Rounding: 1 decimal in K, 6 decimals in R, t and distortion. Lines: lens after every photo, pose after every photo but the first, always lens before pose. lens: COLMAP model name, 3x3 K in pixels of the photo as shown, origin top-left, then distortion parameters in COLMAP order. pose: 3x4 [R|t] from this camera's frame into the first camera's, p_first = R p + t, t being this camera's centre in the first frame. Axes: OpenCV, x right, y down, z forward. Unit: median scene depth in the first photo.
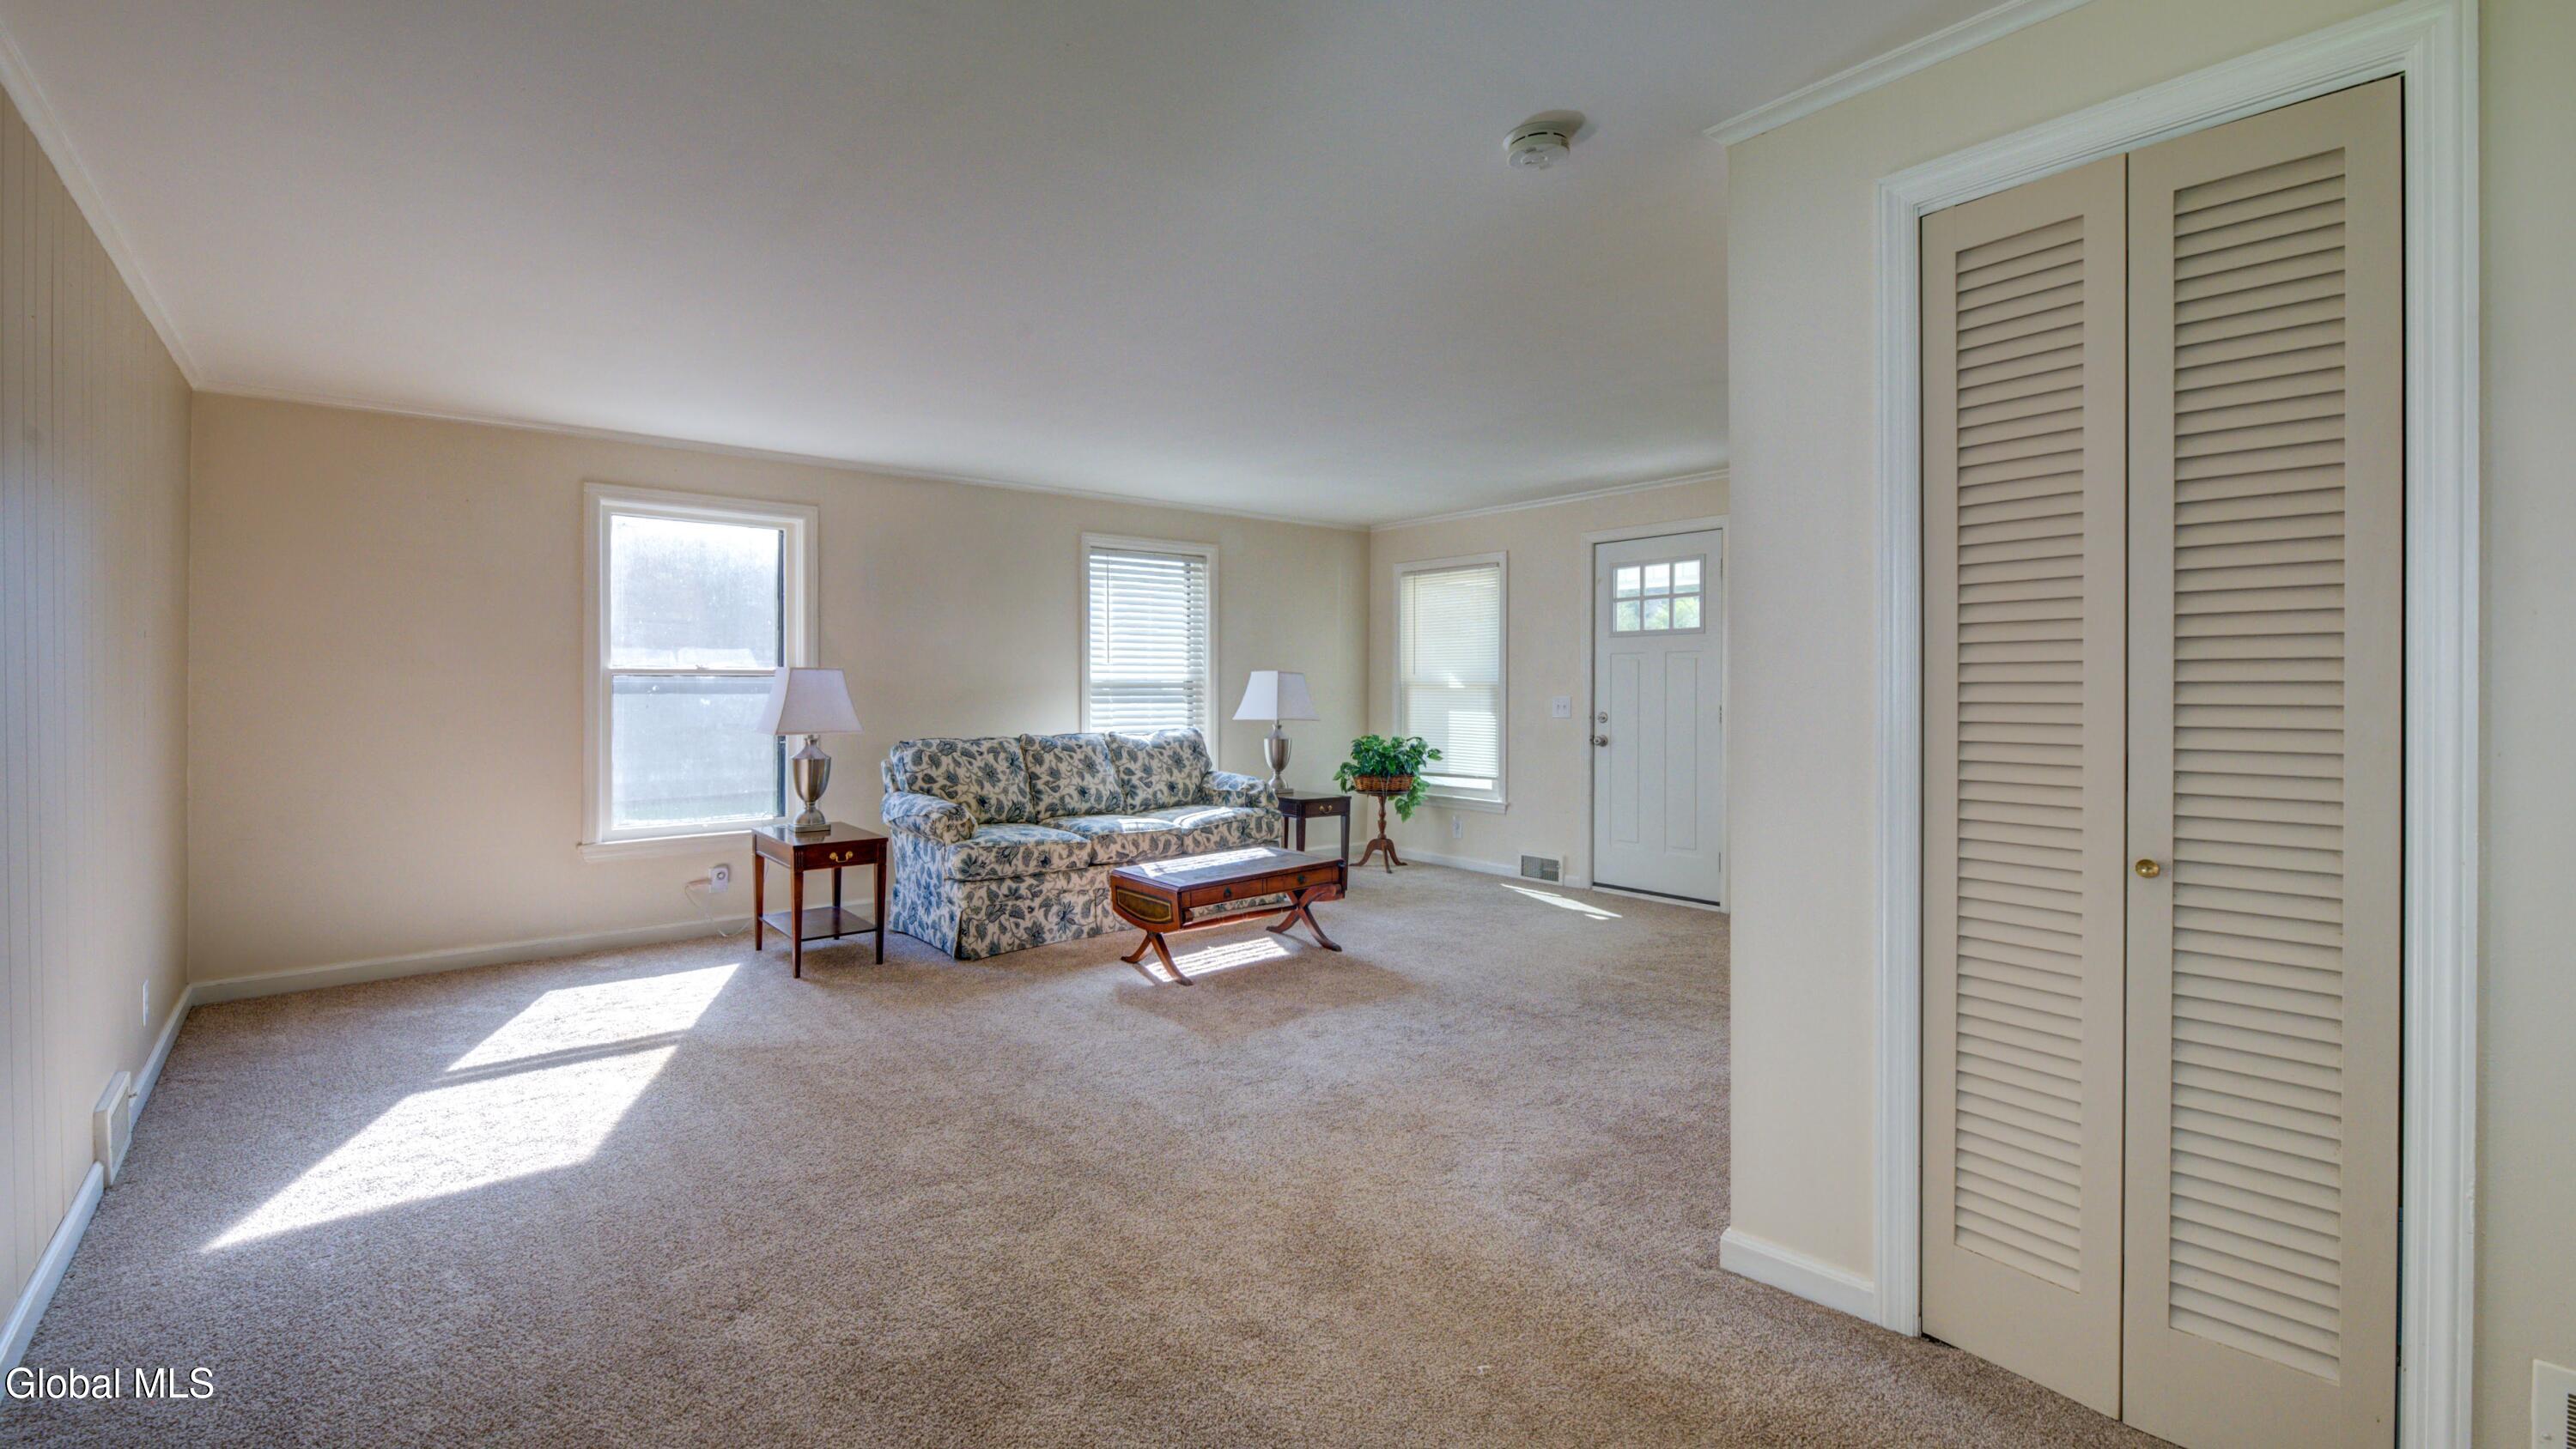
lens RADIAL K [[1072.4, 0, 1280.5], [0, 1072.4, 703.0], [0, 0, 1]] dist [0.000303, -0.000039]
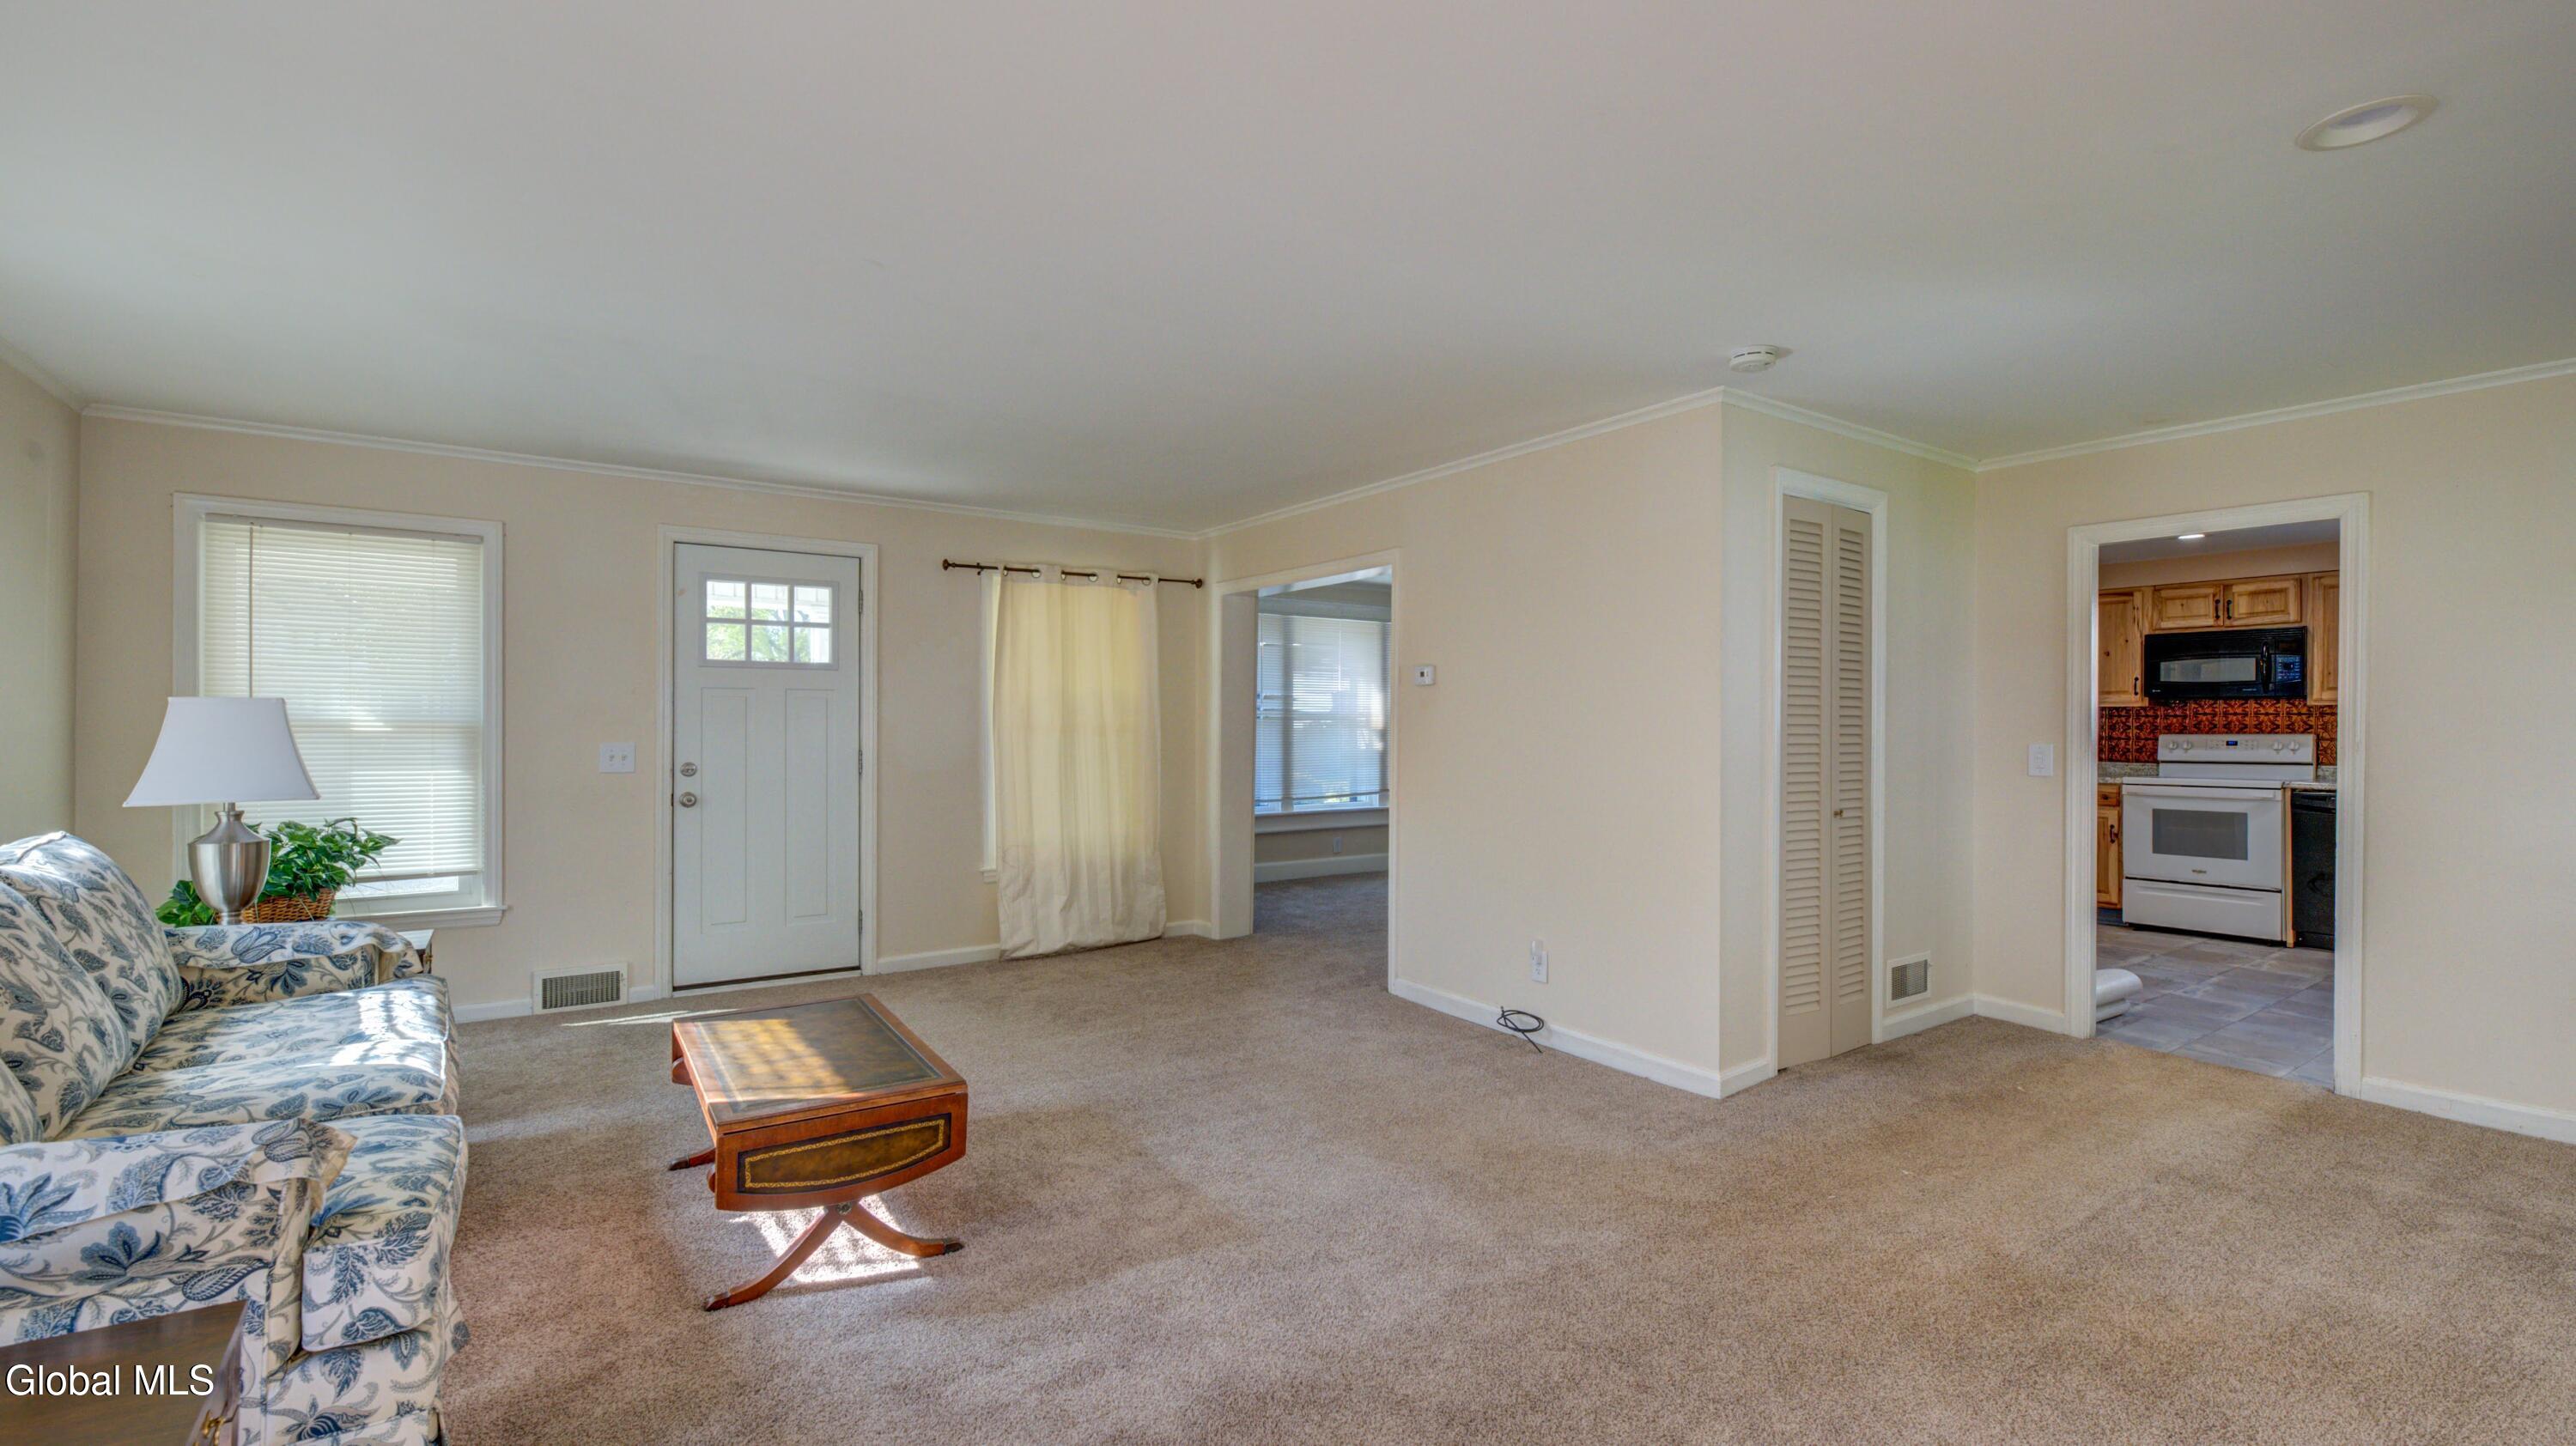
lens RADIAL K [[1072.6, 0, 1273.9], [0, 1072.6, 727.5], [0, 0, 1]] dist [0.000303, -0.000039]
pose [[0.119791, 0.002589, 0.992796, -0.434043], [0.011027, 0.999931, -0.003938, -0.009392], [-0.992738, 0.011419, 0.119754, 0.509568]]
